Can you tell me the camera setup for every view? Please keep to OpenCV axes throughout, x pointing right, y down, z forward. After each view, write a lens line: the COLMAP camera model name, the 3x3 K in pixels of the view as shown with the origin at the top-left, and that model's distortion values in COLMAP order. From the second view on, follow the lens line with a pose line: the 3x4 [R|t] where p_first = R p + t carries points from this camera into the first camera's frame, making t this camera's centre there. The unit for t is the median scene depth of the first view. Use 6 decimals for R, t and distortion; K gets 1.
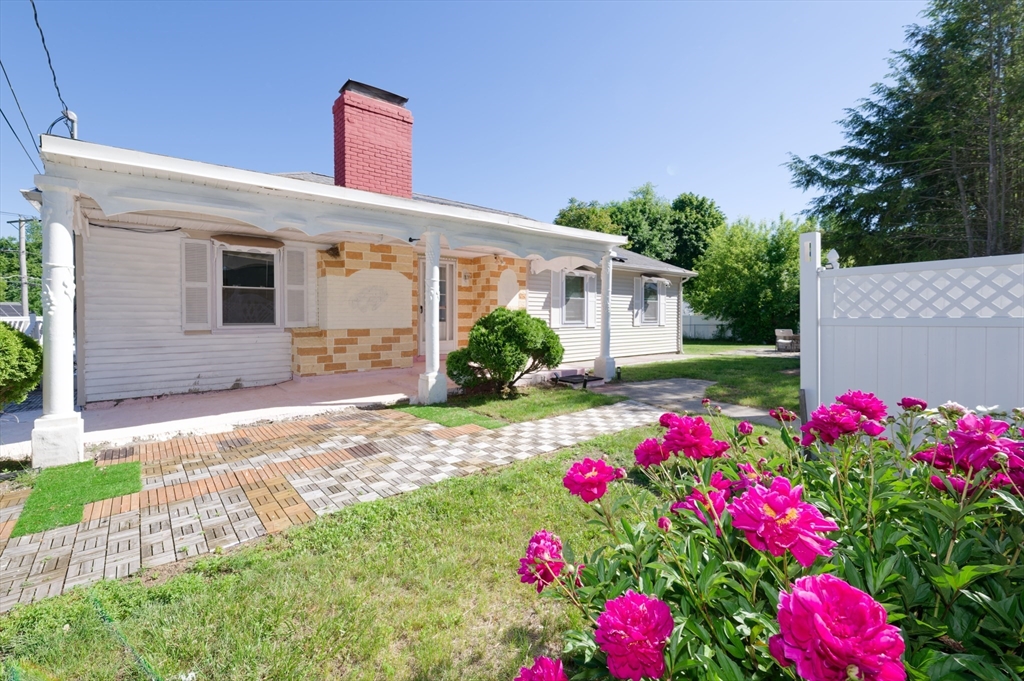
lens RADIAL K [[446.5, 0, 493.1], [0, 446.5, 322.4], [0, 0, 1]] dist [0.003887, -0.002208]
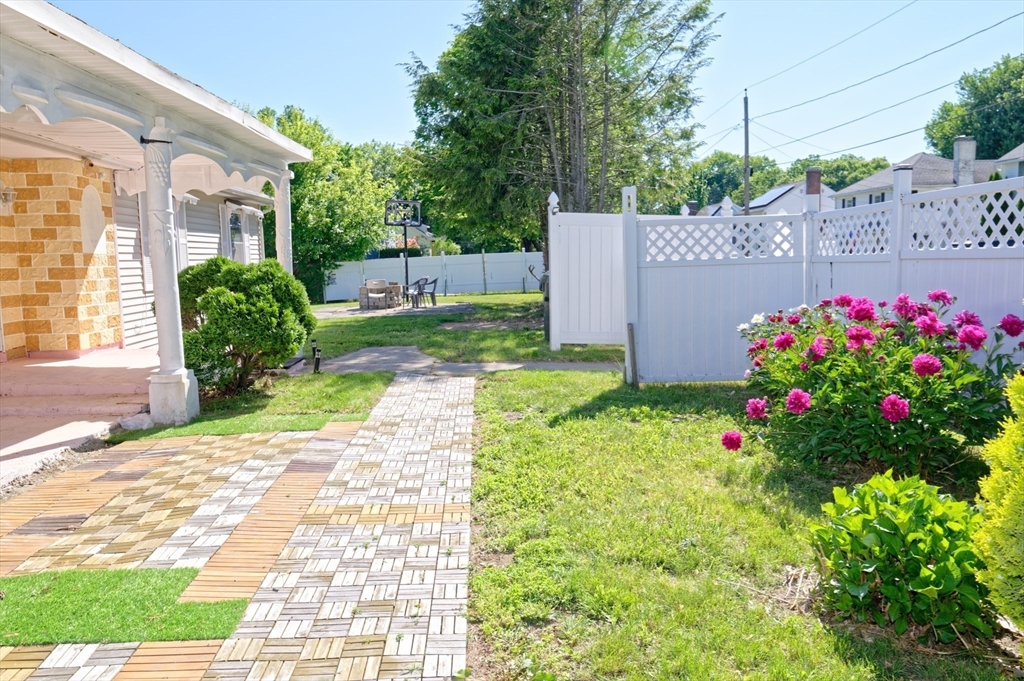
lens RADIAL K [[800.7, 0, 522.0], [0, 800.7, 337.1], [0, 0, 1]] dist [0.003521, 0.000647]
pose [[0.587492, -0.097810, 0.803297, -0.572682], [0.038486, 0.994922, 0.092995, -0.008980], [-0.808314, -0.023718, 0.588273, 0.004744]]
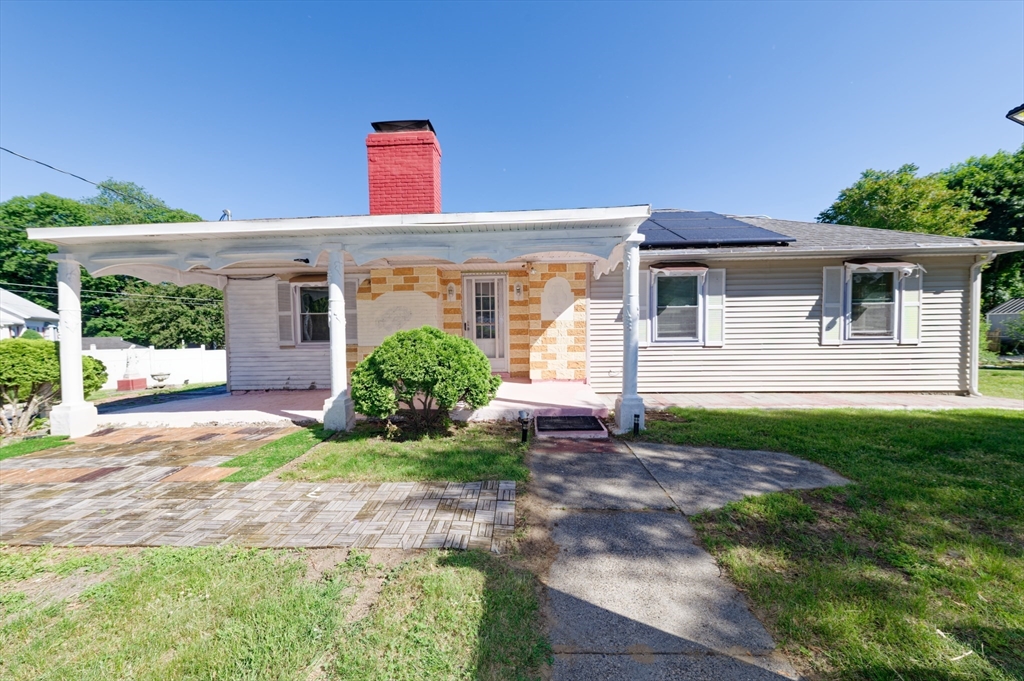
lens RADIAL K [[353.3, 0, 514.4], [0, 353.3, 339.5], [0, 0, 1]] dist [0.003138, -0.000076]
pose [[0.749859, 0.011639, -0.661495, 0.527440], [0.004729, 0.999725, 0.022952, -0.020818], [0.661581, -0.020339, 0.749598, 0.552800]]
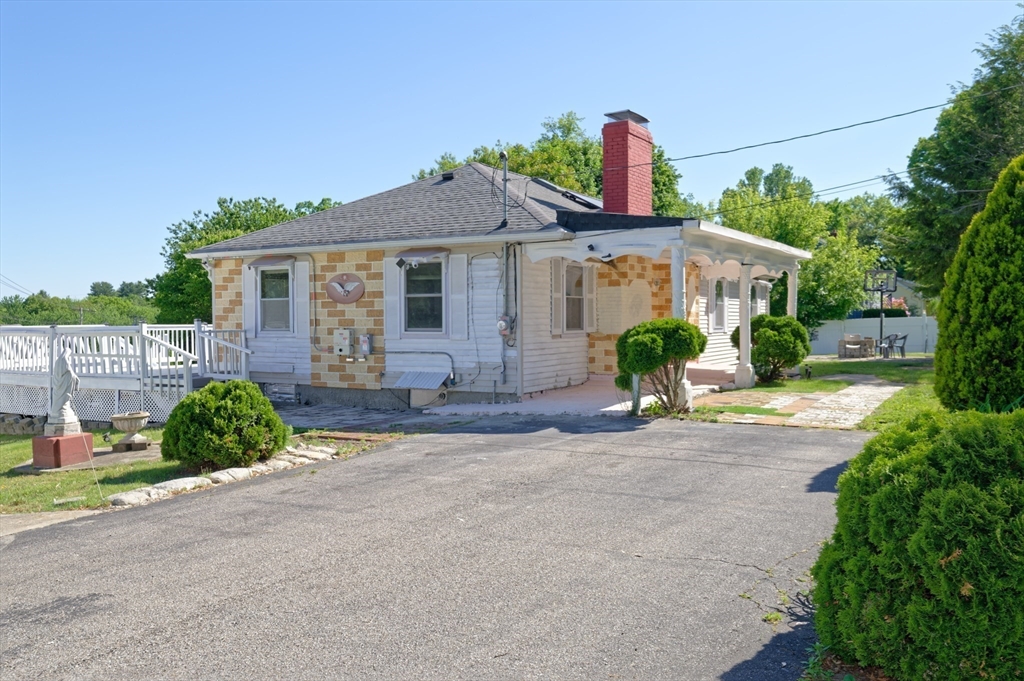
lens RADIAL K [[877.2, 0, 513.2], [0, 877.2, 348.6], [0, 0, 1]] dist [0.019870, -0.003654]
pose [[0.927335, -0.016998, 0.373845, -1.391723], [0.011772, 0.999798, 0.016260, 0.013567], [-0.374046, -0.010678, 0.927349, -0.910605]]
